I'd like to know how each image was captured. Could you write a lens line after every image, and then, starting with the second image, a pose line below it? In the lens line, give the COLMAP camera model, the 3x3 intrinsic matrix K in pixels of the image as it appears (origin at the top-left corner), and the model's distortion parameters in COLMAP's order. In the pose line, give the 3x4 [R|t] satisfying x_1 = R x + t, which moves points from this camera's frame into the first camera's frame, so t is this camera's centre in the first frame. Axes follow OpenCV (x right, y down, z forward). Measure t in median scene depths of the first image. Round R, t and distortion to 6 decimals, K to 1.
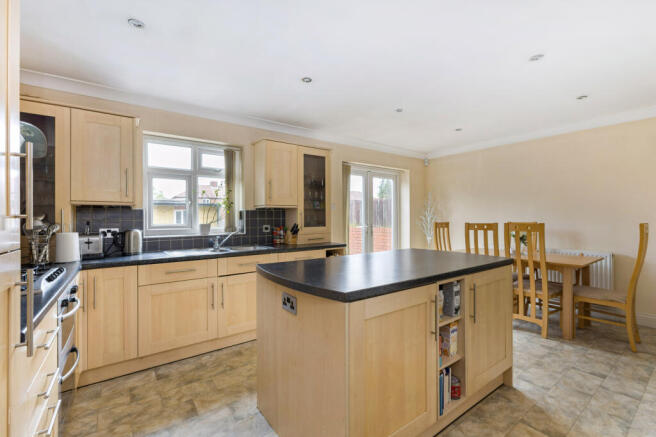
lens RADIAL K [[289.3, 0, 331.2], [0, 289.3, 216.2], [0, 0, 1]] dist [0.013384, -0.000453]
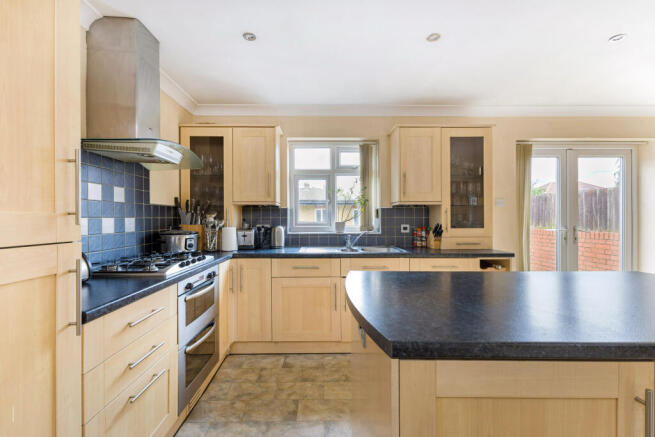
lens RADIAL K [[288.9, 0, 323.1], [0, 288.9, 214.9], [0, 0, 1]] dist [0.013384, -0.000453]
pose [[0.809873, 0.000119, -0.586605, 0.120828], [-0.000734, 0.999999, -0.000811, 0.002913], [0.586605, 0.001087, 0.809873, 0.187515]]
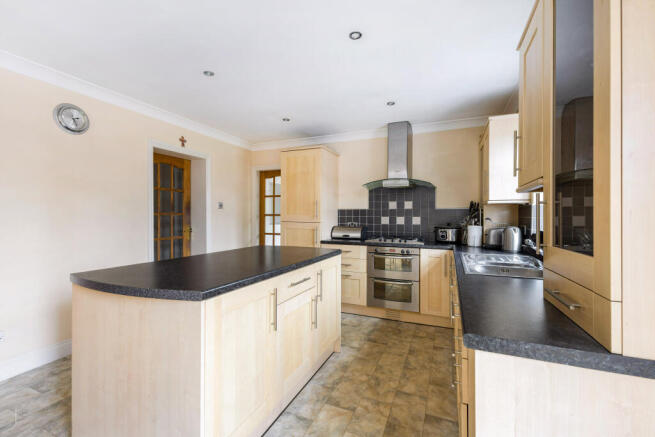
lens RADIAL K [[288.9, 0, 326.9], [0, 288.9, 214.1], [0, 0, 1]] dist [0.013384, -0.000453]
pose [[-0.870495, -0.006170, -0.492139, 0.337865], [-0.000624, 0.999934, -0.011433, 0.013067], [0.492177, -0.009645, -0.870441, 1.528631]]
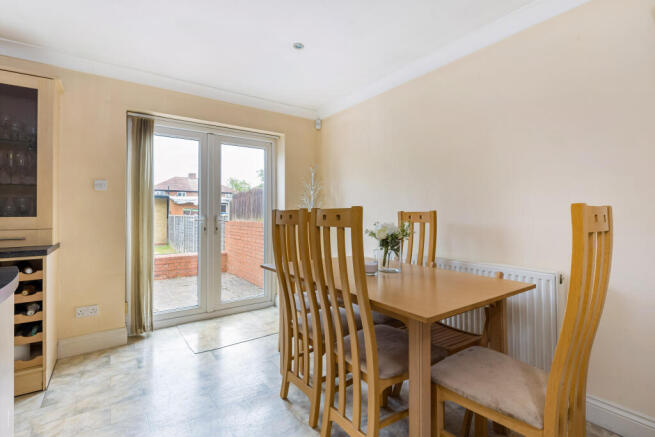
lens RADIAL K [[301.8, 0, 326.2], [0, 301.8, 208.5], [0, 0, 1]] dist [-0.014105, 0.000278]
pose [[0.999760, 0.004767, -0.021363, 0.755942], [-0.005015, 0.999920, -0.011583, 0.033995], [0.021306, 0.011687, 0.999705, 0.637413]]
